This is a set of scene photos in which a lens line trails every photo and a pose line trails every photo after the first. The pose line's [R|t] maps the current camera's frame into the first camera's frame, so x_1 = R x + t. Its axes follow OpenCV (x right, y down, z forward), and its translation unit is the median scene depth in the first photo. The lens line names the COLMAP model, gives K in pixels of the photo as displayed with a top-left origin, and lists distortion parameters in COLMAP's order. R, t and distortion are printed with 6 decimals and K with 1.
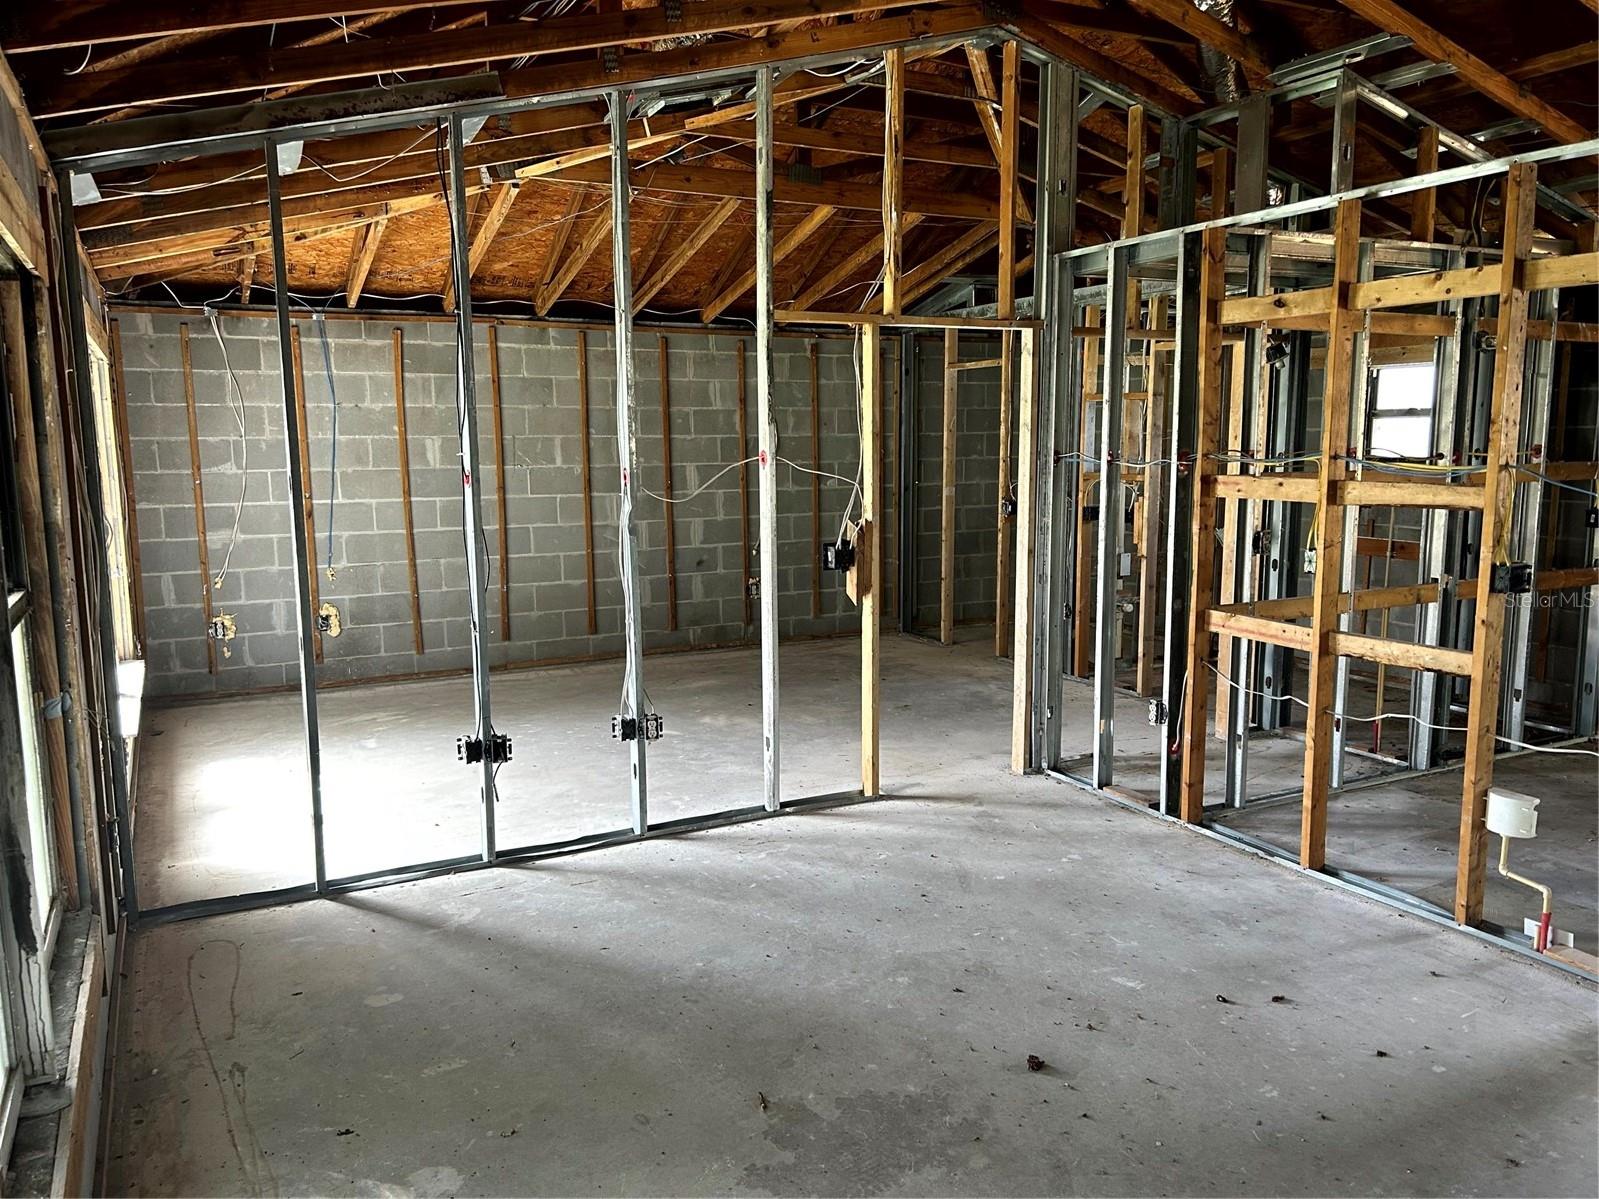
lens RADIAL K [[1199.8, 0, 799.5], [0, 1199.8, 599.5], [0, 0, 1]] dist [0.051578, -0.054828]
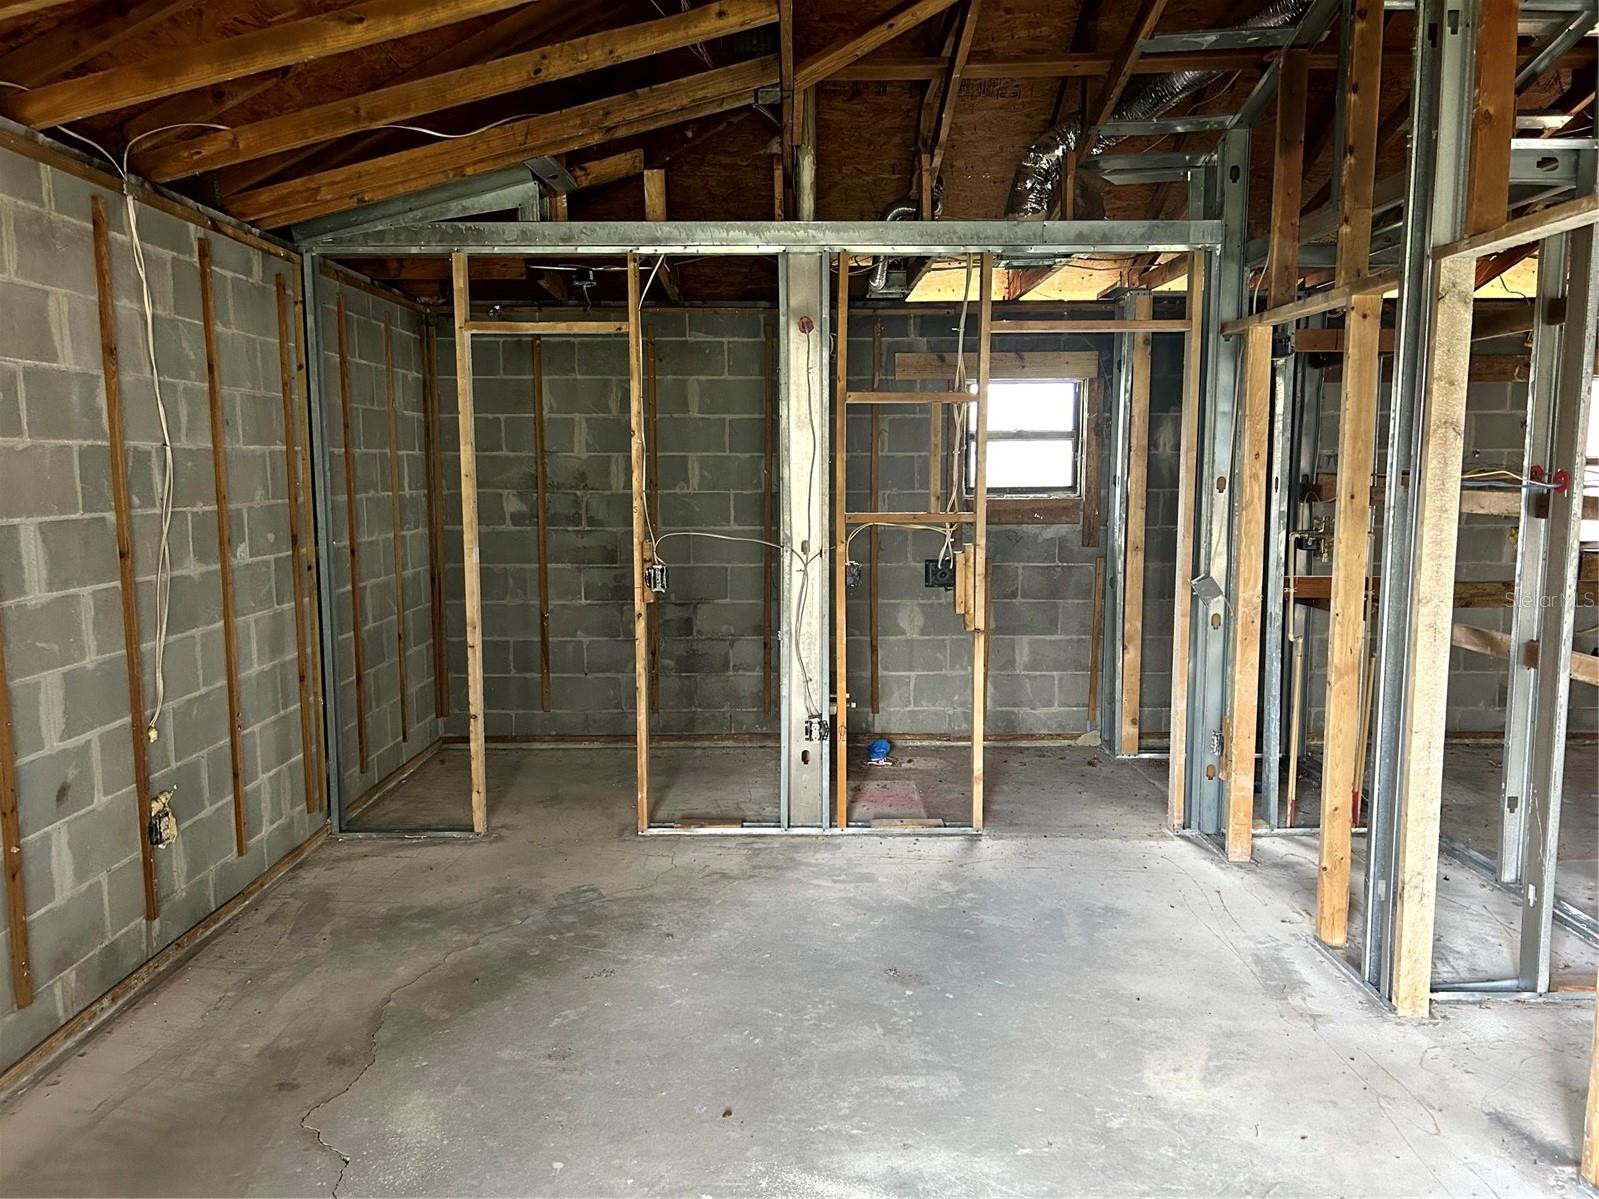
lens RADIAL K [[1199.8, 0, 799.5], [0, 1199.8, 599.5], [0, 0, 1]] dist [0.051578, -0.054828]
pose [[0.457989, -0.090437, 0.884346, -0.304747], [0.120372, 0.991958, 0.039104, -0.077151], [-0.880771, 0.088541, 0.465192, 0.643179]]
